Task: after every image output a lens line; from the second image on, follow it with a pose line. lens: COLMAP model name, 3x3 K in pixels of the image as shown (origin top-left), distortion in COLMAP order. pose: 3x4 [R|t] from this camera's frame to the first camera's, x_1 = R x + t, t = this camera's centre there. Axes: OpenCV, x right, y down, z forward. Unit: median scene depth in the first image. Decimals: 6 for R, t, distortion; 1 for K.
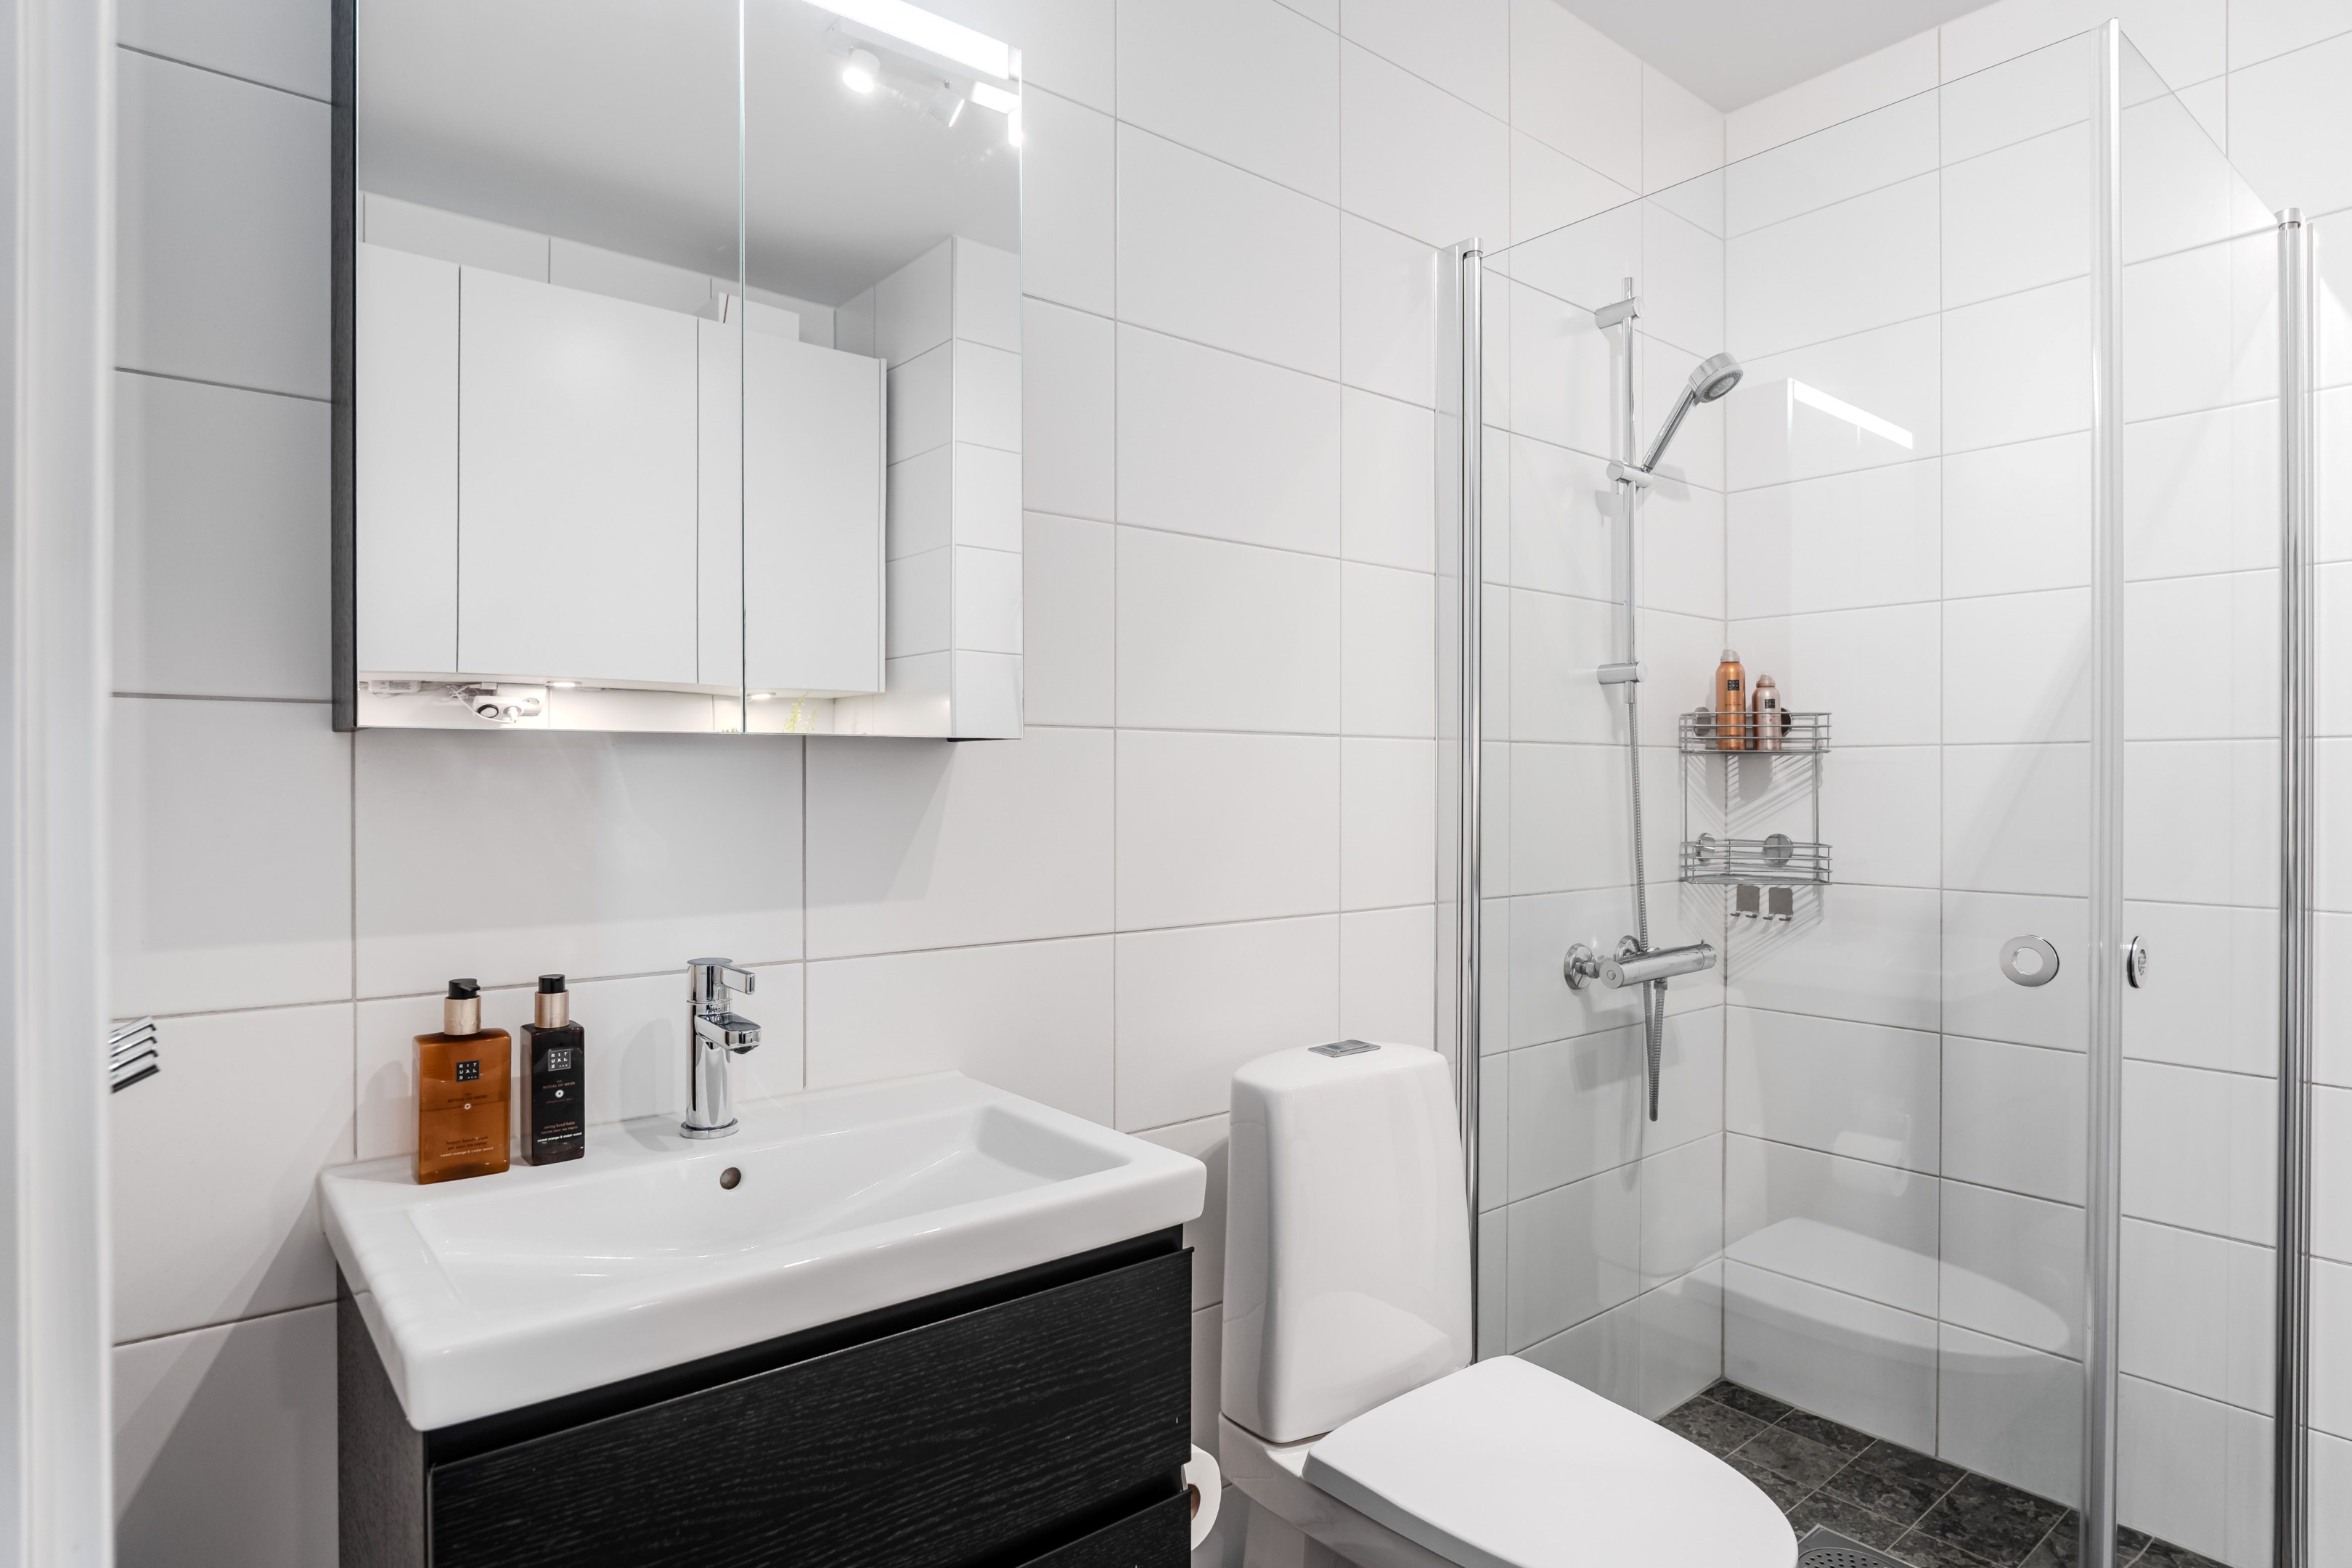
lens RADIAL K [[1301.8, 0, 1179.2], [0, 1301.8, 789.8], [0, 0, 1]] dist [-0.010499, -0.000505]
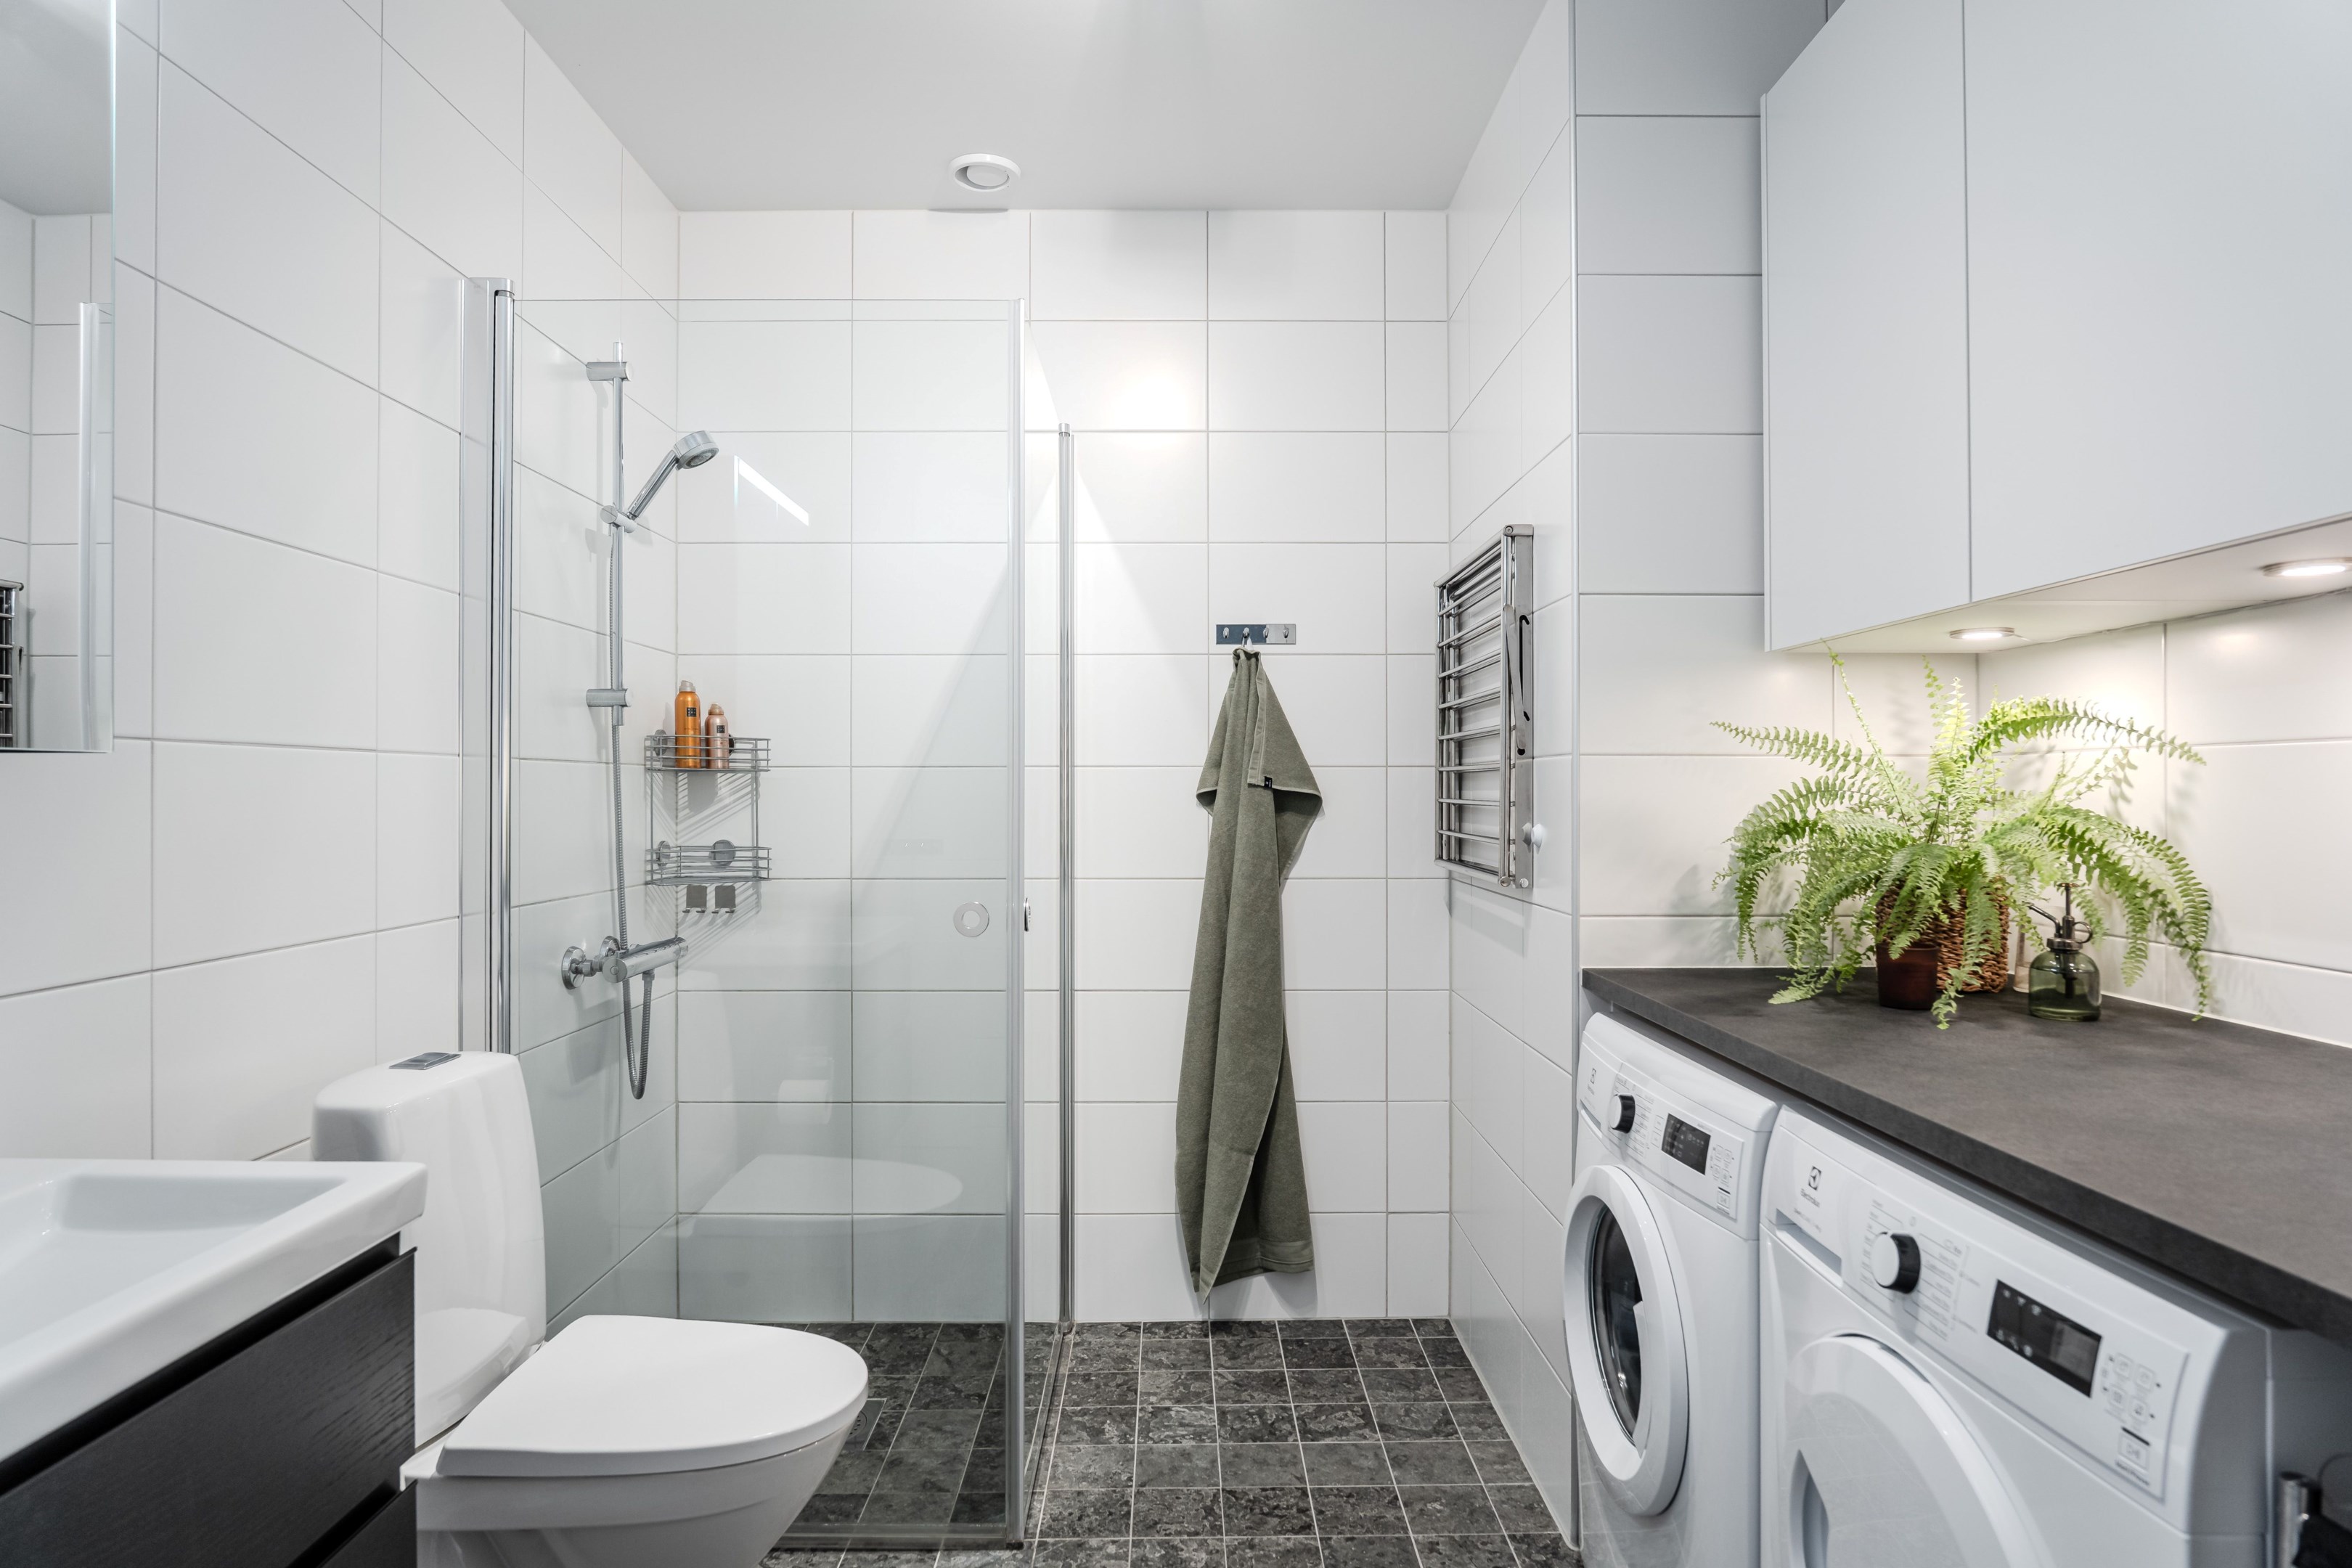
lens RADIAL K [[1301.8, 0, 1174.4], [0, 1301.8, 786.9], [0, 0, 1]] dist [-0.010499, -0.000505]
pose [[0.634243, 0.003000, 0.773128, -0.199316], [0.004146, 0.999965, -0.007282, -0.003874], [-0.773123, 0.007824, 0.634208, -0.065751]]
